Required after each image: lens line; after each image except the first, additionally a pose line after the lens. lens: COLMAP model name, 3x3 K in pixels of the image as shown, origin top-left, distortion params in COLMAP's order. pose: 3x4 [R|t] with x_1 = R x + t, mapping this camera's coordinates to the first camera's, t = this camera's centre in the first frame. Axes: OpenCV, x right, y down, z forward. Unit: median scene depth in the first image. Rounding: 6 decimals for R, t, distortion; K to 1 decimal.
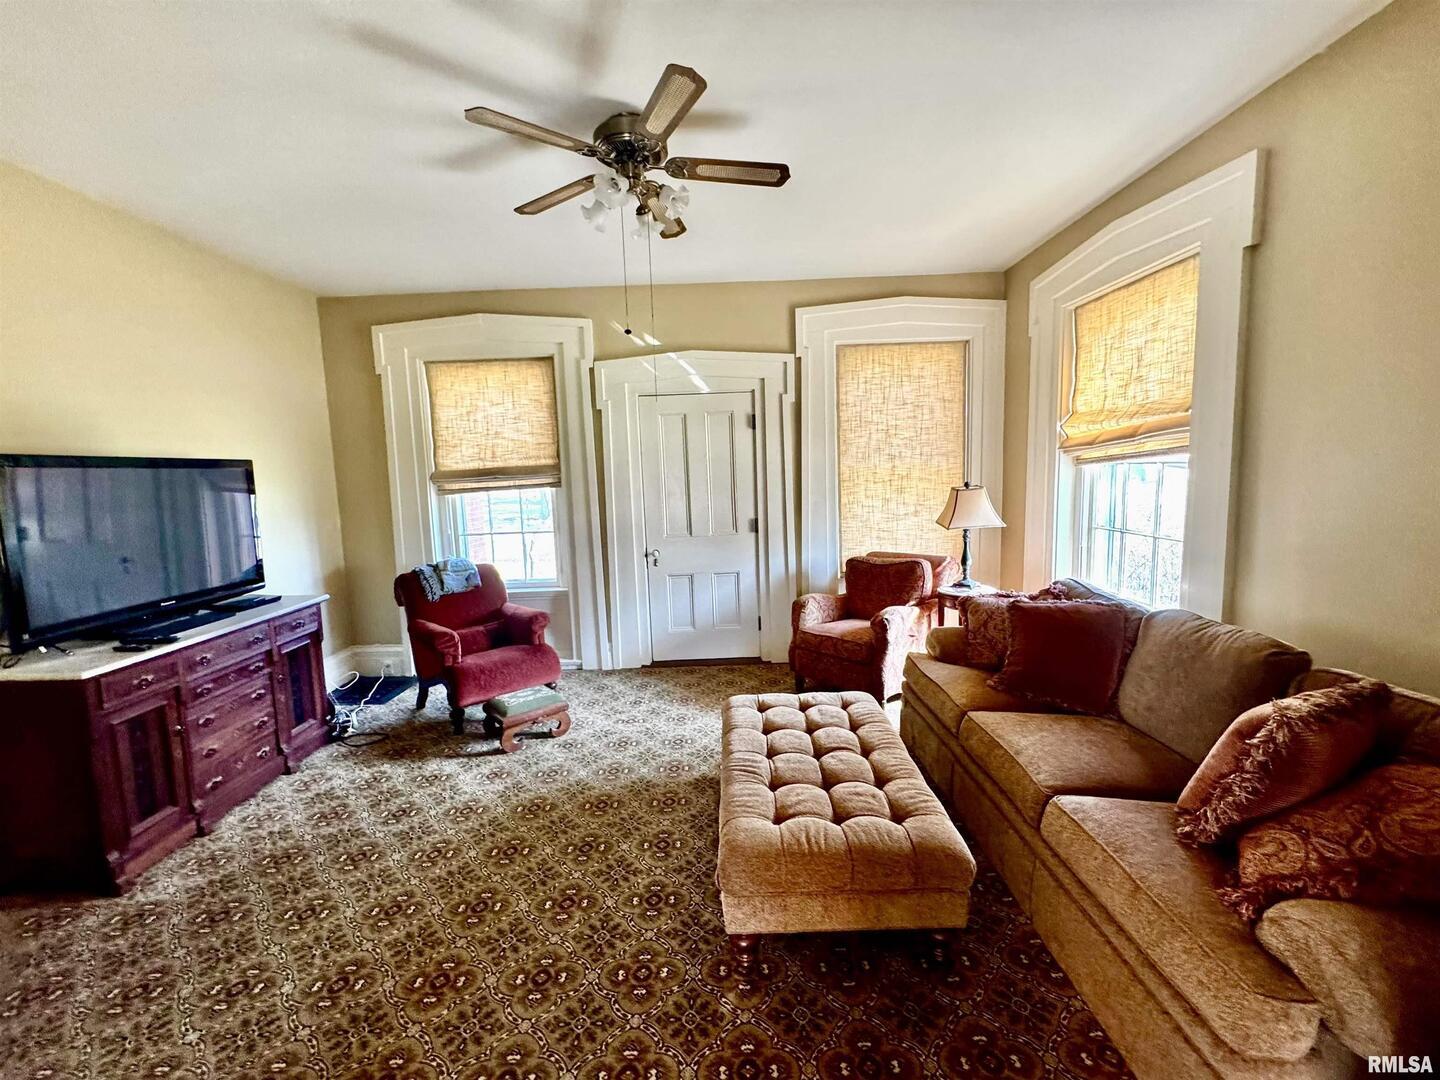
lens RADIAL K [[570.4, 0, 719.2], [0, 570.4, 537.3], [0, 0, 1]] dist [-0.003962, -0.000550]
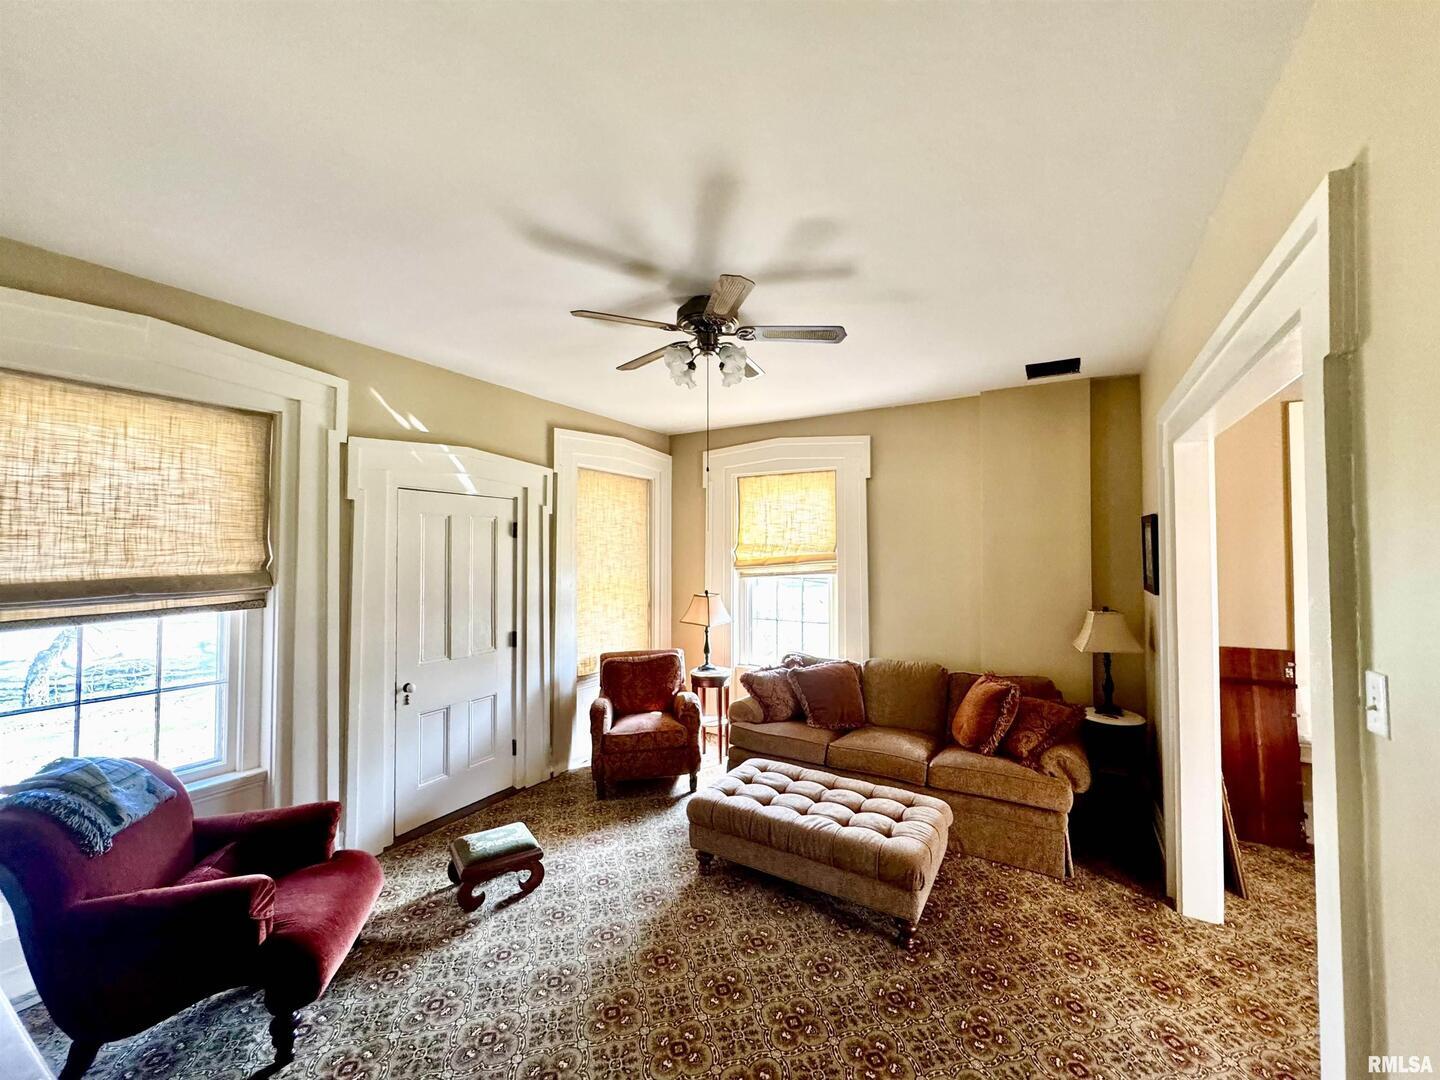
lens RADIAL K [[570.4, 0, 719.9], [0, 570.4, 538.4], [0, 0, 1]] dist [-0.003962, -0.000550]
pose [[0.510290, 0.056368, 0.858153, -0.593795], [0.082840, 0.989988, -0.114287, -0.051424], [-0.856003, 0.129409, 0.500512, 0.231723]]
